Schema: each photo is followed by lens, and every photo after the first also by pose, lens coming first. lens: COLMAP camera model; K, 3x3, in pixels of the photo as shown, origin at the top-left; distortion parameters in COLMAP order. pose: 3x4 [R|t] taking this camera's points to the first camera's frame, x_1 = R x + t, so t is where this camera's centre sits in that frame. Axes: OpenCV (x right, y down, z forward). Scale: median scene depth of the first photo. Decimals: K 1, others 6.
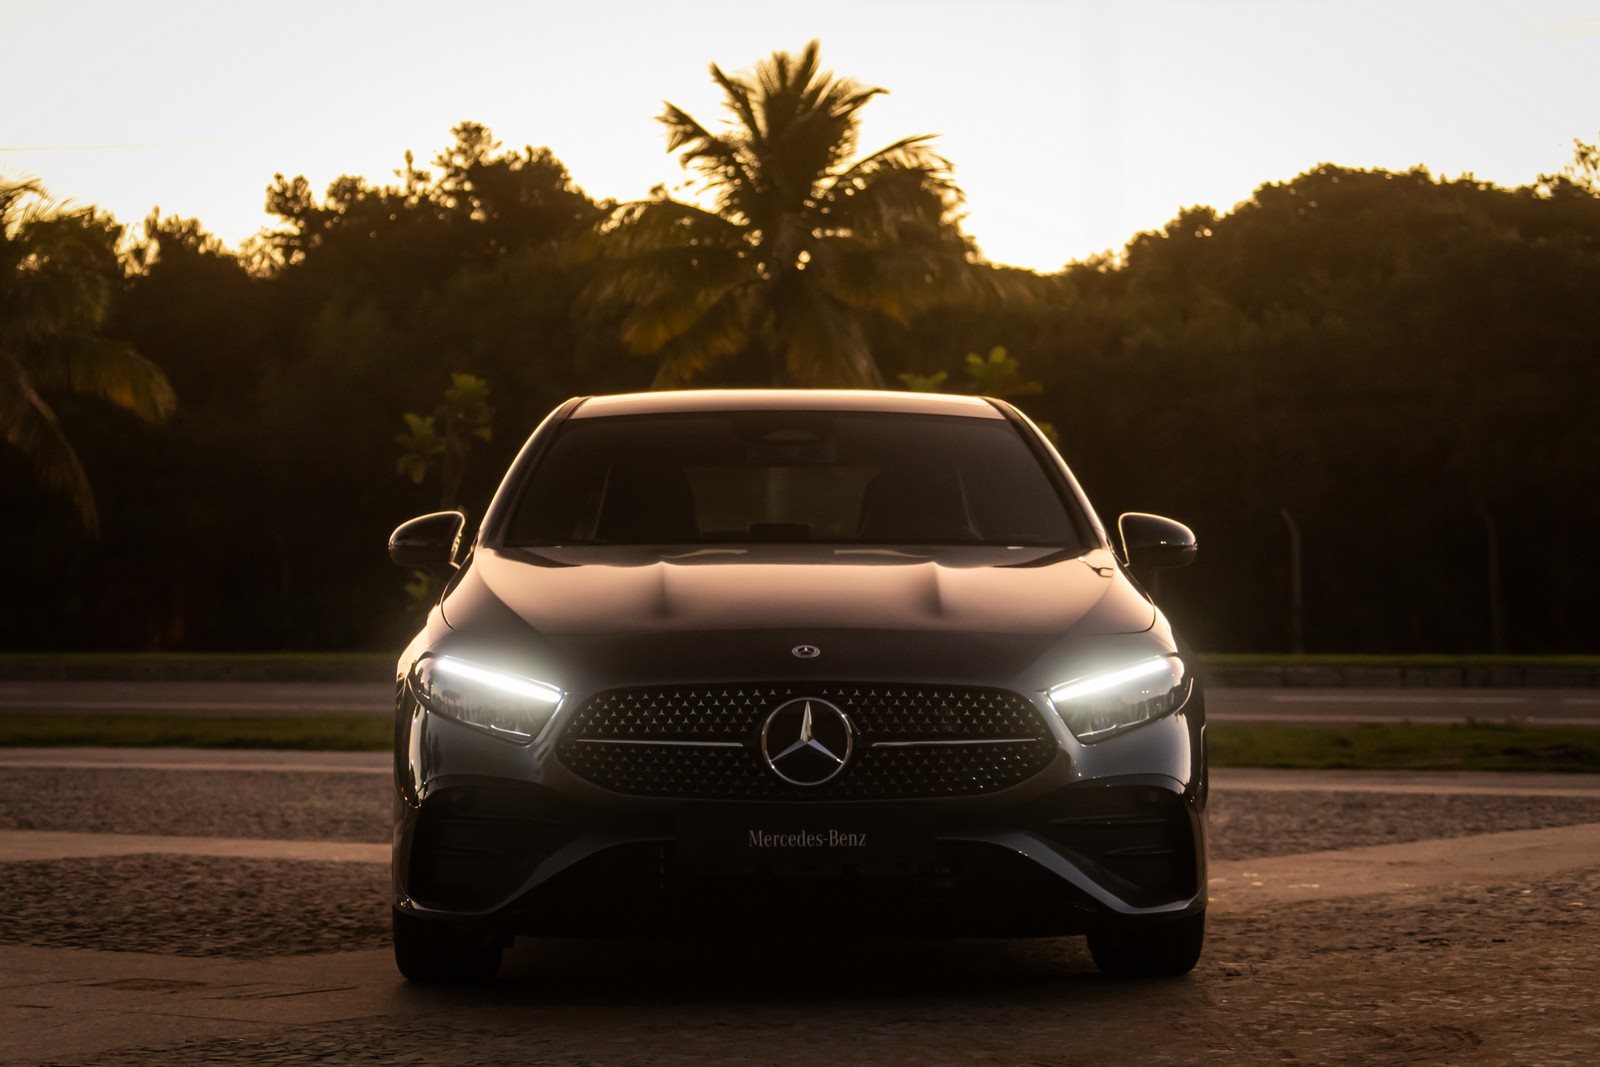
lens RADIAL K [[4084.8, 0, 800.0], [0, 4084.8, 533.5], [0, 0, 1]] dist [0.017378, -0.189818]
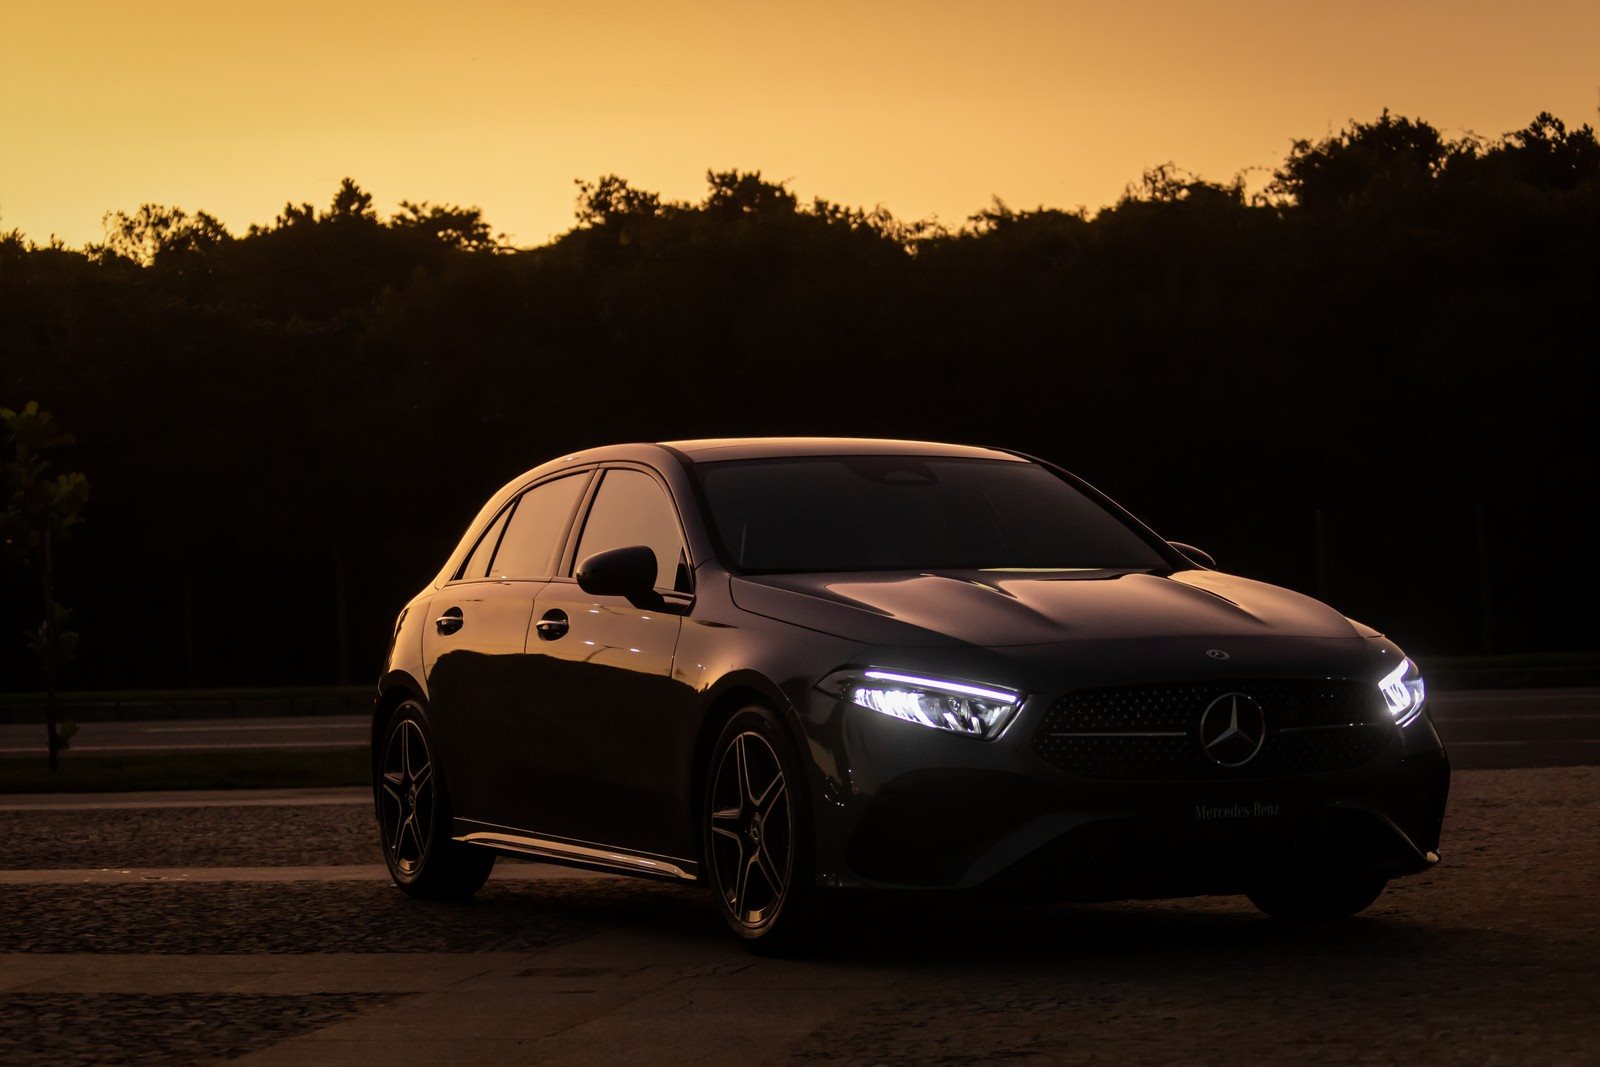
lens RADIAL K [[3876.2, 0, 800.0], [0, 3876.2, 533.5], [0, 0, 1]] dist [-0.027889, -0.057001]
pose [[0.888219, -0.010340, 0.459304, -0.387766], [0.016196, 0.999830, -0.008812, 0.001255], [-0.459135, 0.015266, 0.888235, 0.026865]]
